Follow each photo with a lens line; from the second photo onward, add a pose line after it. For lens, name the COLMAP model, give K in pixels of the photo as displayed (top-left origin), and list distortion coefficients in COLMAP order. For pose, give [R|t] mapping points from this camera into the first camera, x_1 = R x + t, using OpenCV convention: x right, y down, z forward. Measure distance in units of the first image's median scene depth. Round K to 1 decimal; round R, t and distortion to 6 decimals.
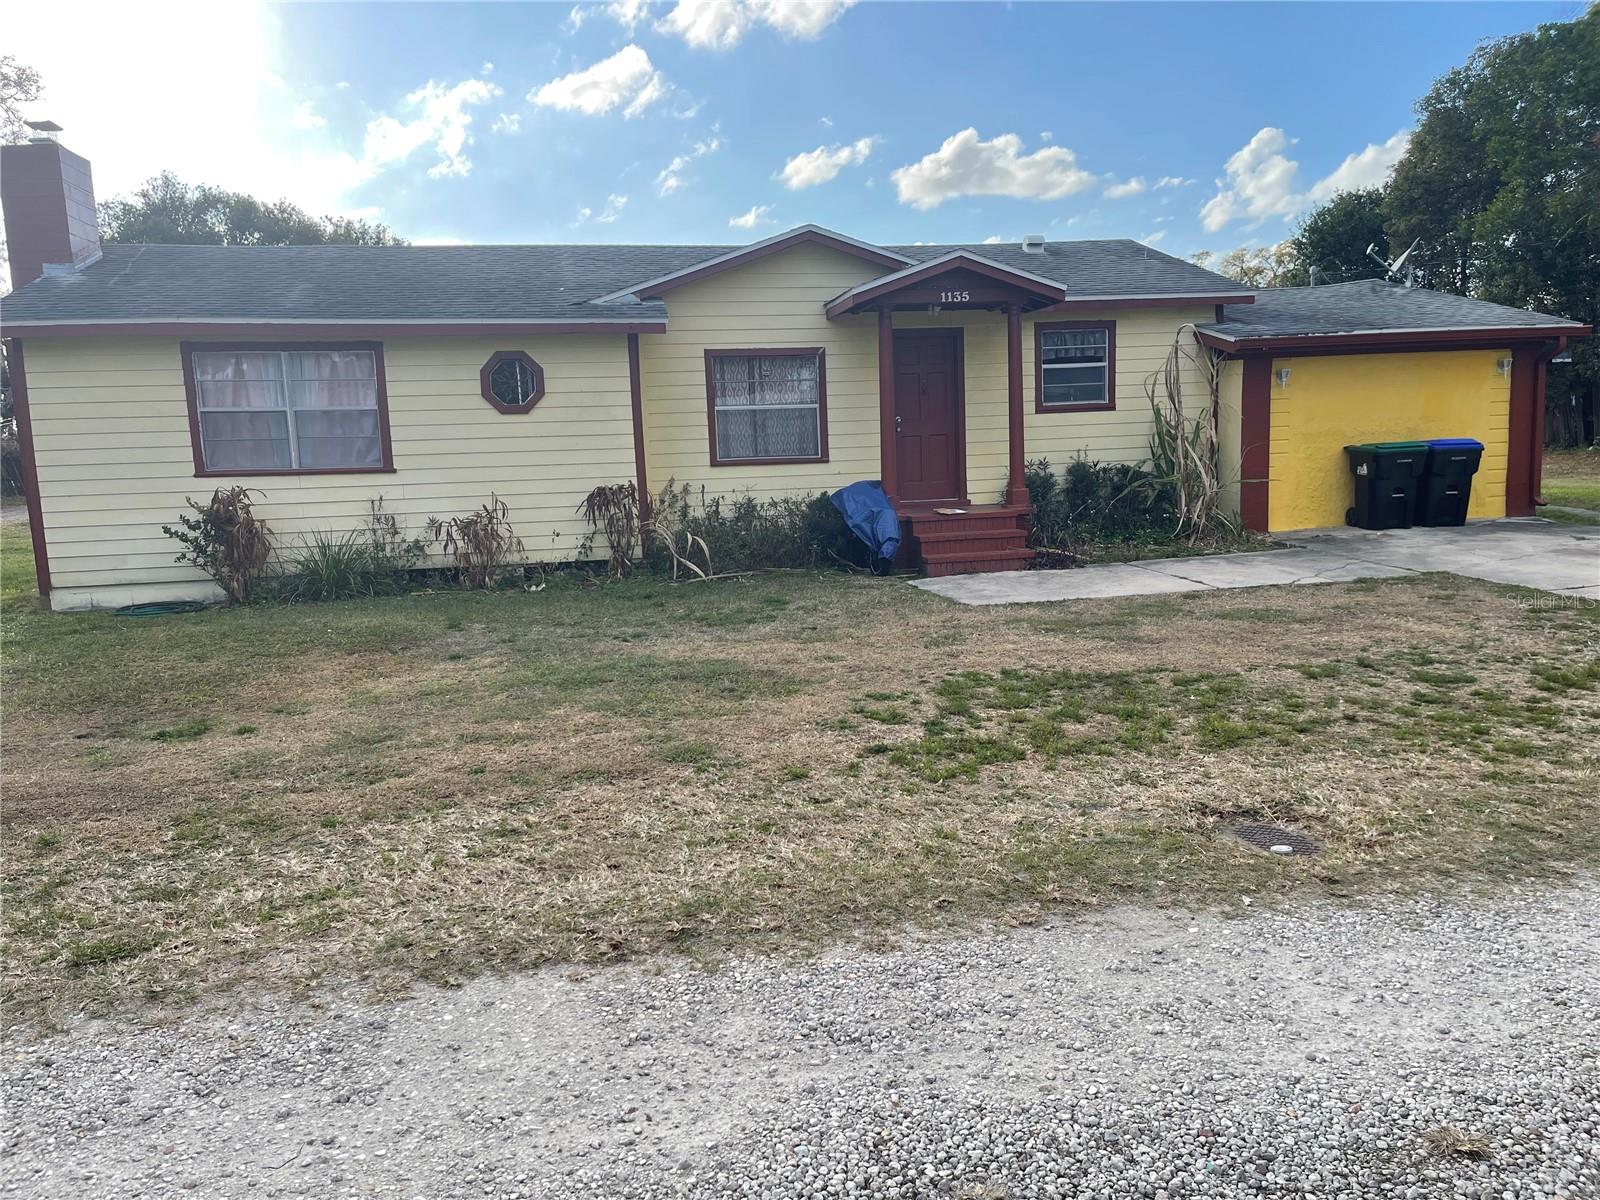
lens RADIAL K [[1198.8, 0, 801.5], [0, 1198.8, 599.3], [0, 0, 1]] dist [0.024789, -0.027983]
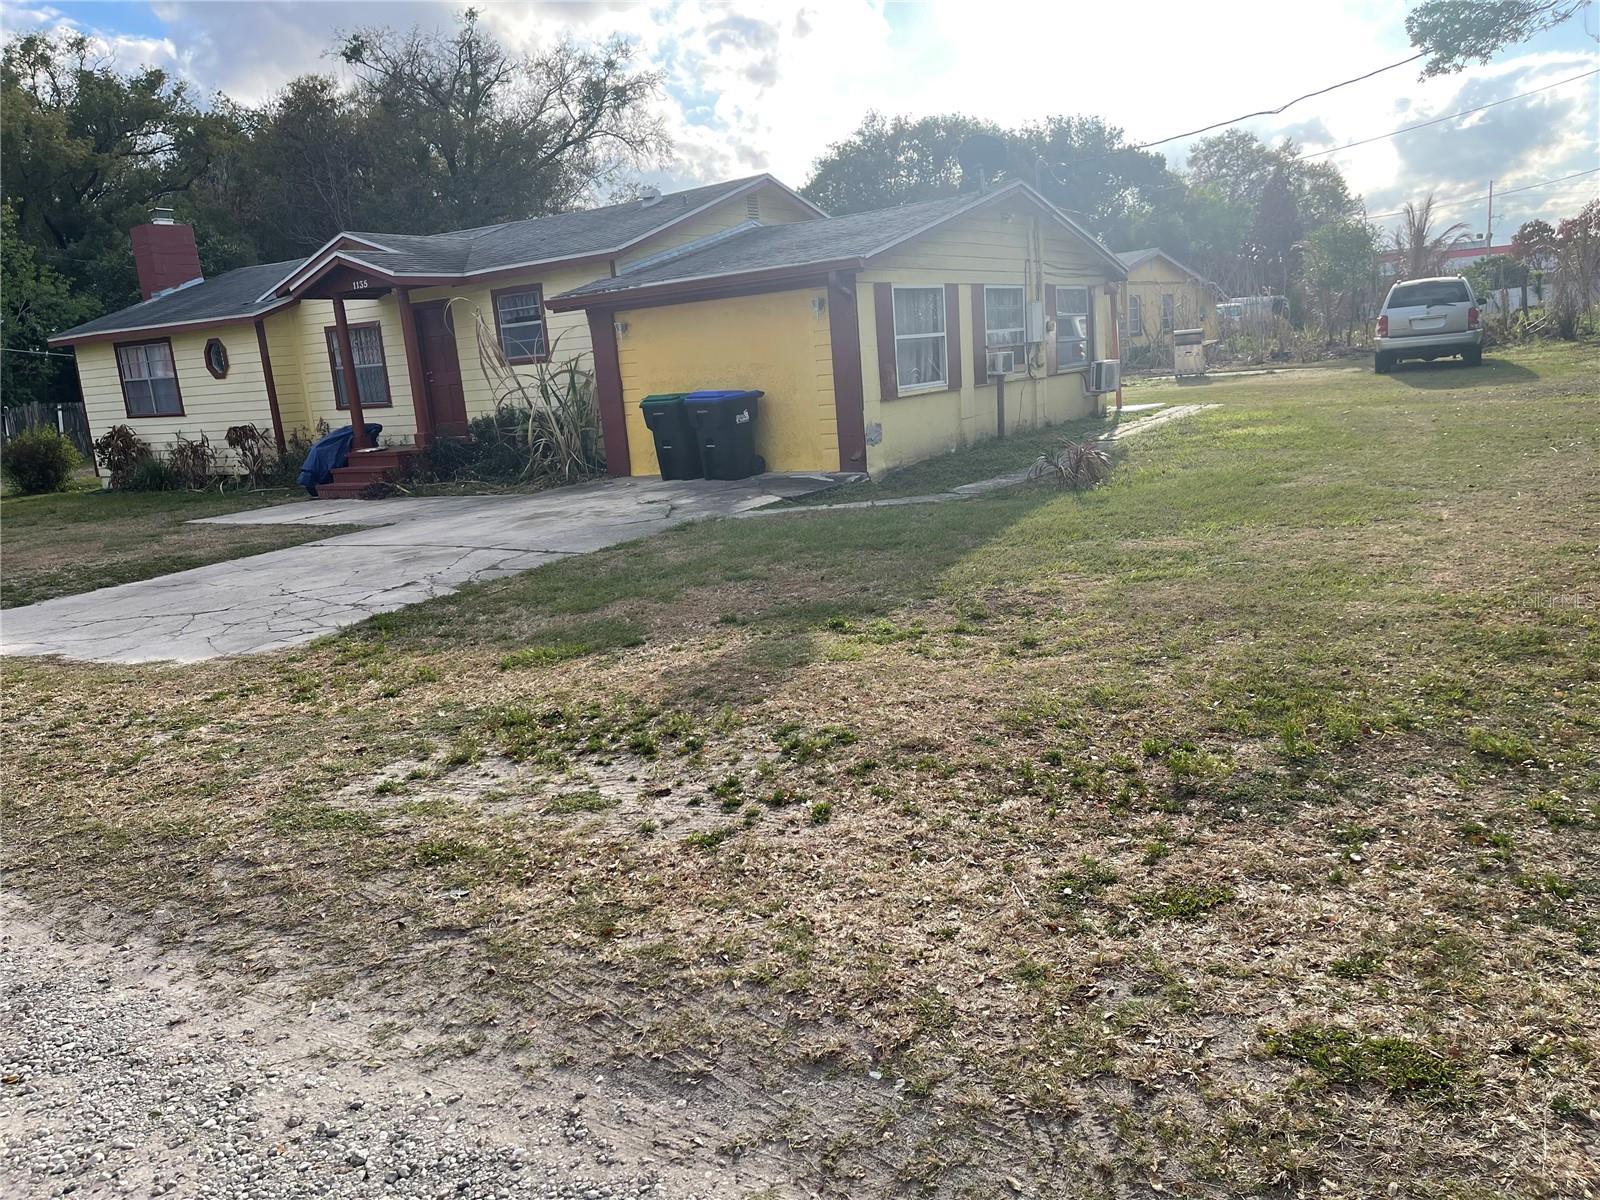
lens RADIAL K [[1198.8, 0, 801.9], [0, 1198.8, 601.3], [0, 0, 1]] dist [0.024789, -0.027983]
pose [[0.716945, 0.120765, -0.686590, 1.418663], [-0.049173, 0.991188, 0.122994, -0.096593], [0.695394, -0.054418, 0.716566, 0.383647]]
